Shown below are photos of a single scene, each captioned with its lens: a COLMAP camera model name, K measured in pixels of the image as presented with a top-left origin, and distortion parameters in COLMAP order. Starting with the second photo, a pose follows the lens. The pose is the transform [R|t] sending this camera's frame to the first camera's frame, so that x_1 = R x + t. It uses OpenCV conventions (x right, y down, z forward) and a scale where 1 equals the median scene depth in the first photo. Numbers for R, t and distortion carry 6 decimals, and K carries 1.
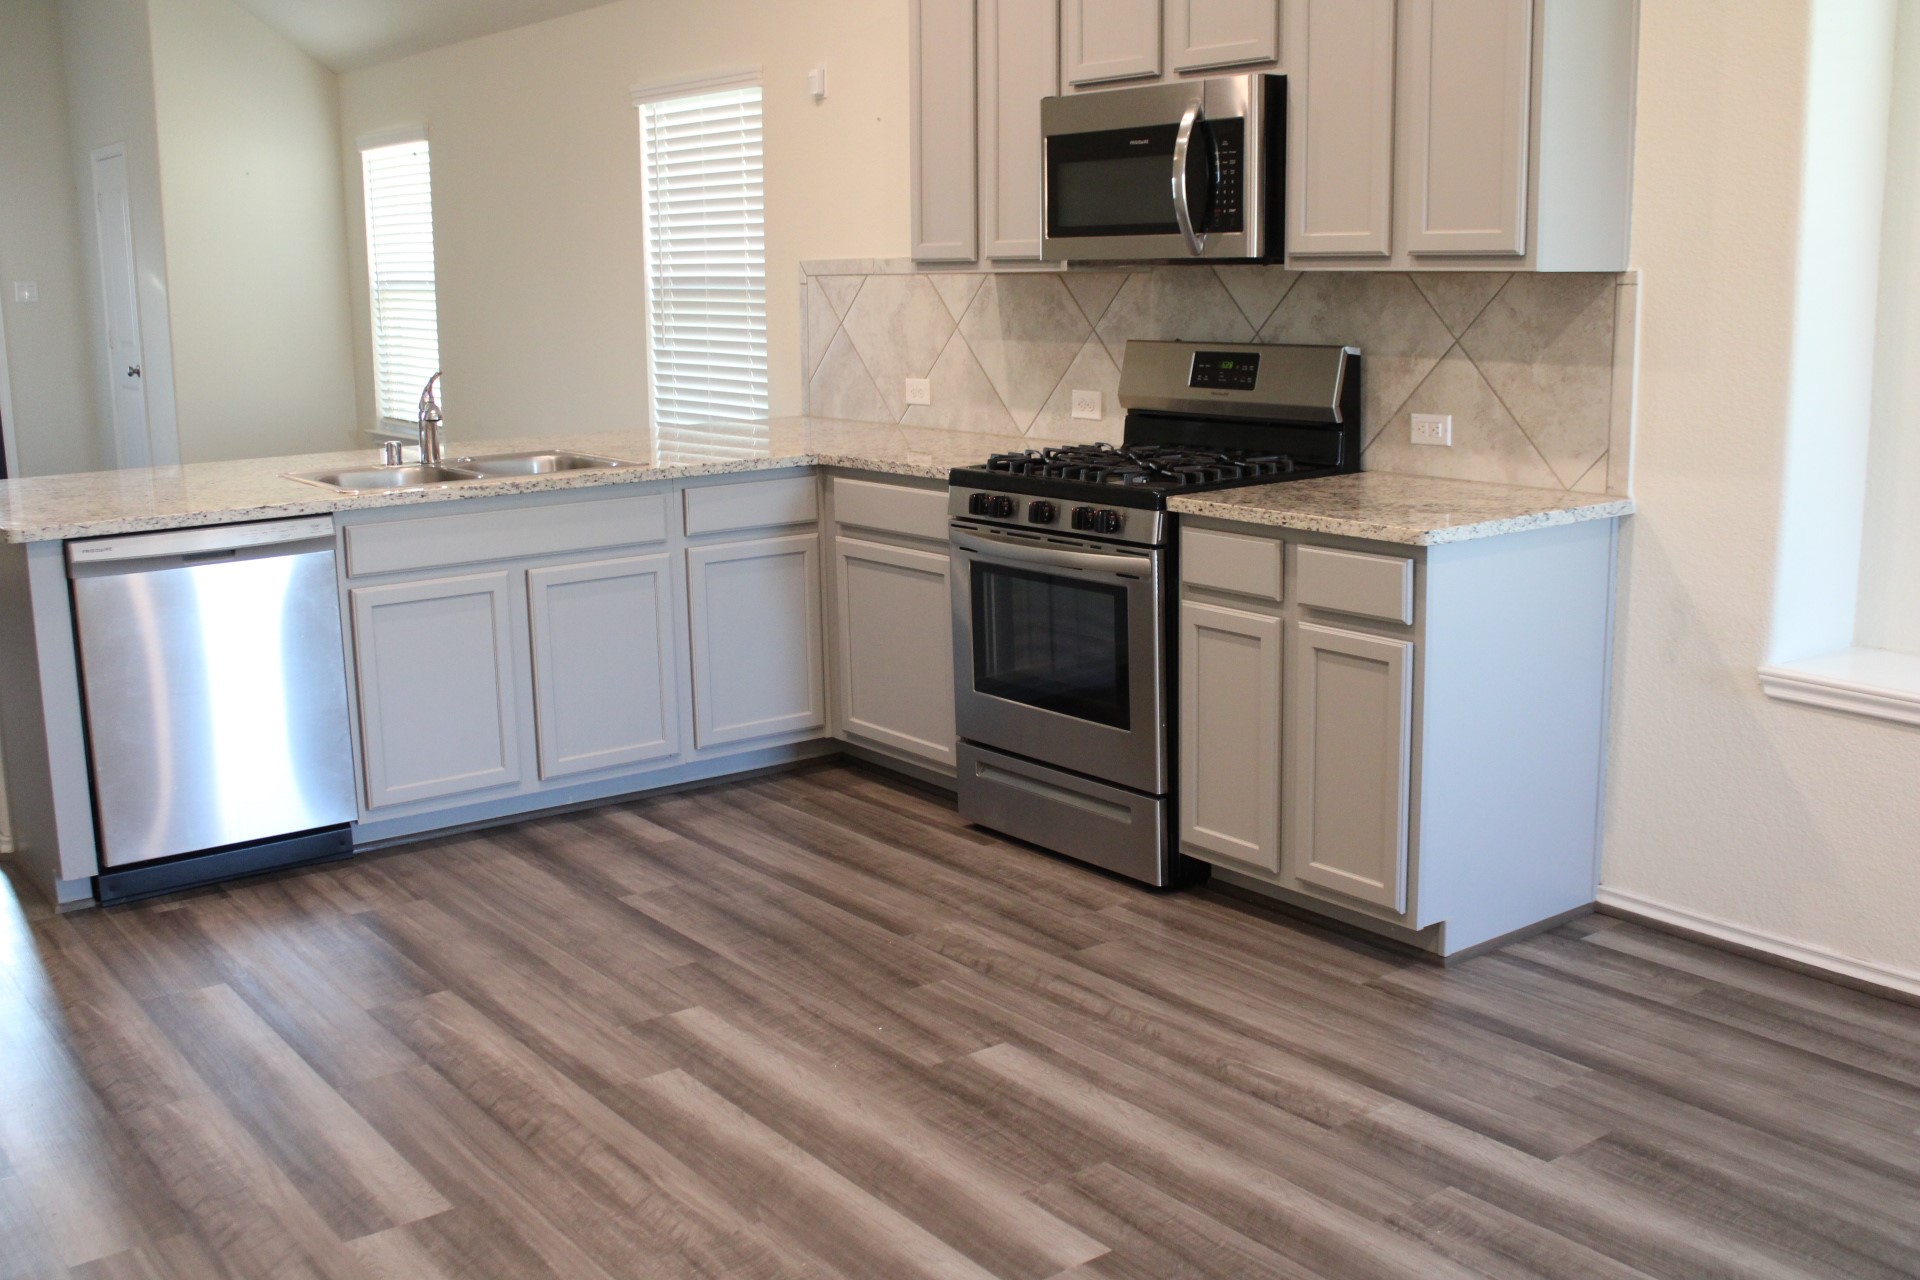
lens RADIAL K [[1939.4, 0, 965.0], [0, 1939.4, 645.0], [0, 0, 1]] dist [-0.125924, 0.170271]
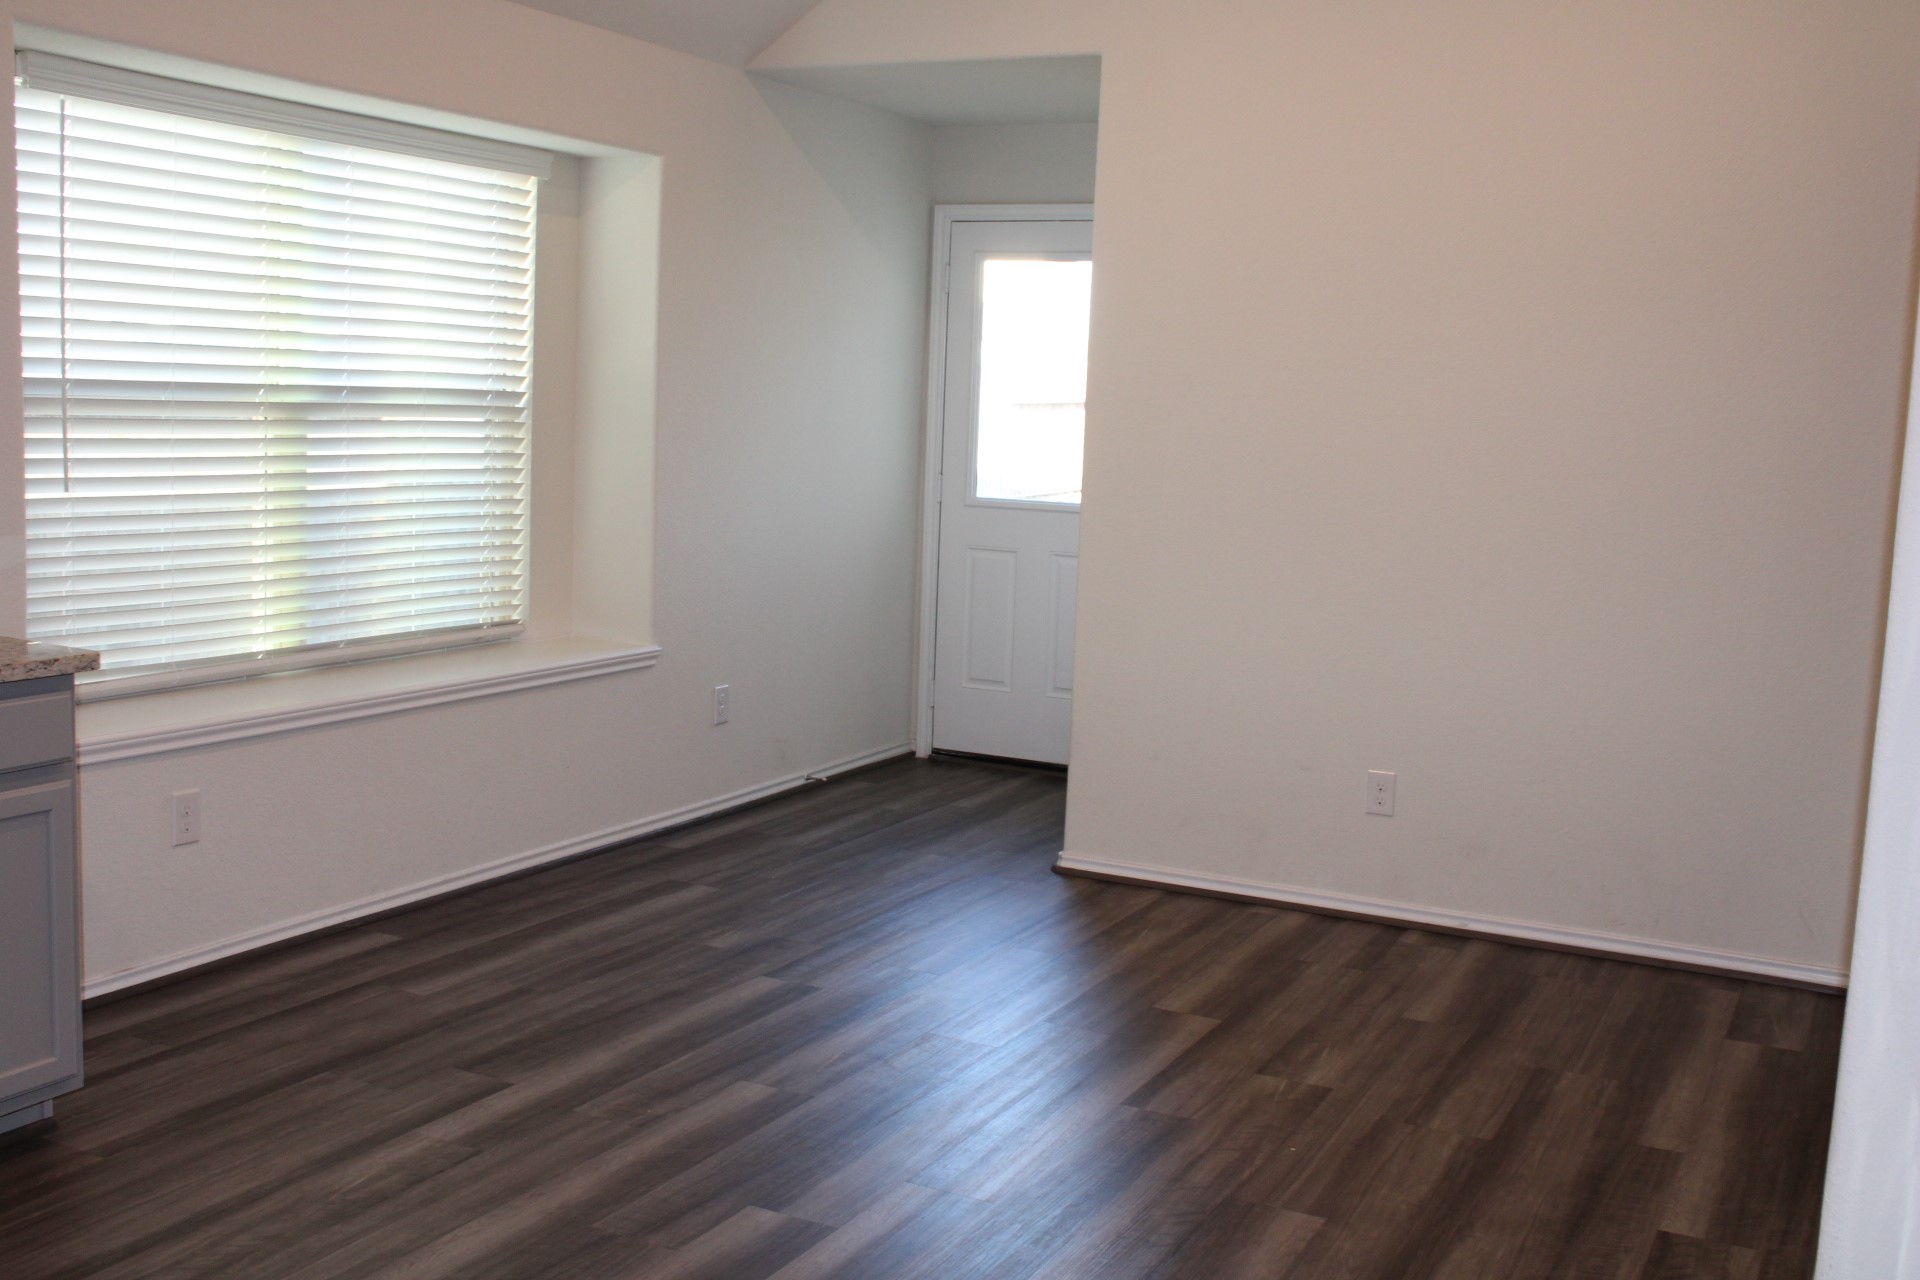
lens RADIAL K [[1934.5, 0, 960.7], [0, 1934.5, 645.7], [0, 0, 1]] dist [-0.132508, 0.186174]
pose [[-0.441115, -0.114896, 0.890065, -0.639985], [0.145340, 0.969533, 0.197185, -0.152108], [-0.885603, 0.216343, -0.410977, 0.829805]]
